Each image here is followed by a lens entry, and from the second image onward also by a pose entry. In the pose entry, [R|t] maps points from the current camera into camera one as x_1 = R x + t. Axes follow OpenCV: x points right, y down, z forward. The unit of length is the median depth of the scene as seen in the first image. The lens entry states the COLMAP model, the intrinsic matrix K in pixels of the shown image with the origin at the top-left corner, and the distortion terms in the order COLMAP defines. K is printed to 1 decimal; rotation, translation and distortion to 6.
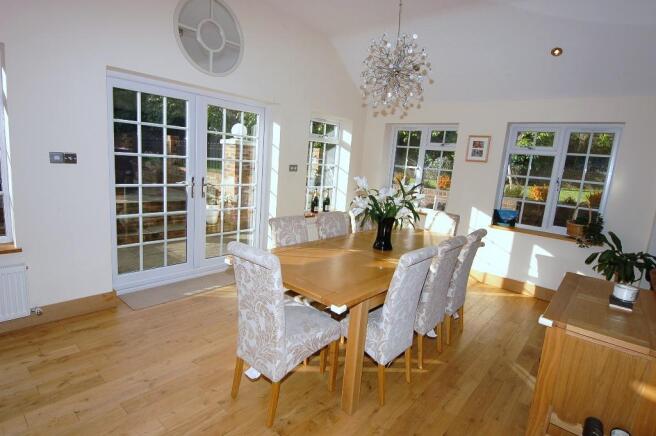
lens RADIAL K [[350.0, 0, 346.7], [0, 350.0, 219.5], [0, 0, 1]] dist [-0.001937, -0.000654]
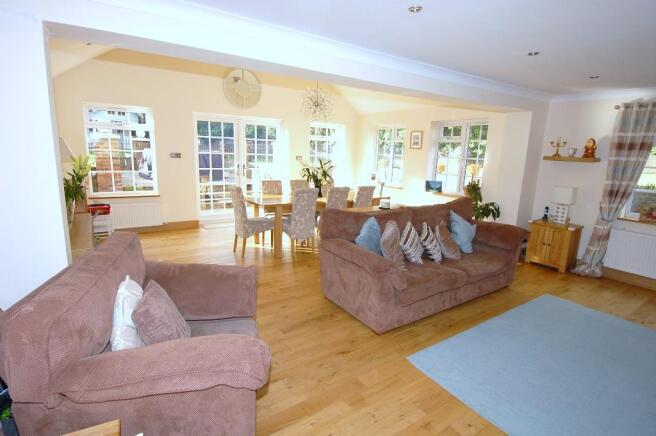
lens RADIAL K [[350.0, 0, 346.7], [0, 350.0, 219.5], [0, 0, 1]] dist [-0.001937, -0.000654]
pose [[0.967765, 0.000775, -0.251853, 0.559169], [-0.000885, 1.000000, -0.000322, 0.162554], [0.251853, 0.000534, 0.967765, -0.612264]]
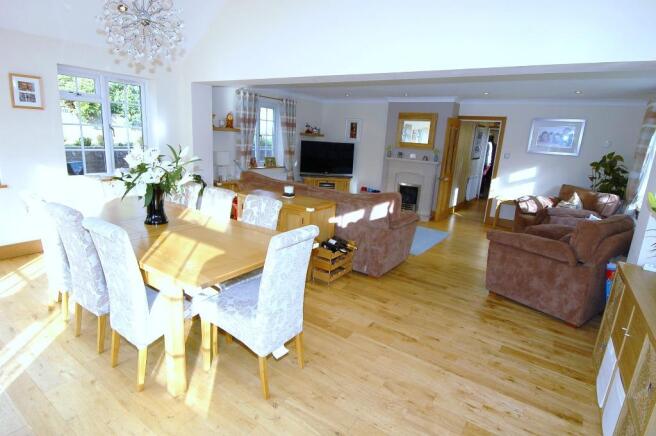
lens RADIAL K [[358.8, 0, 327.4], [0, 358.8, 211.8], [0, 0, 1]] dist [-0.002358, -0.001068]
pose [[-0.113121, -0.298869, 0.947566, -0.671273], [0.098336, 0.945637, 0.310000, -0.156344], [-0.988703, 0.128247, -0.077582, 0.509038]]
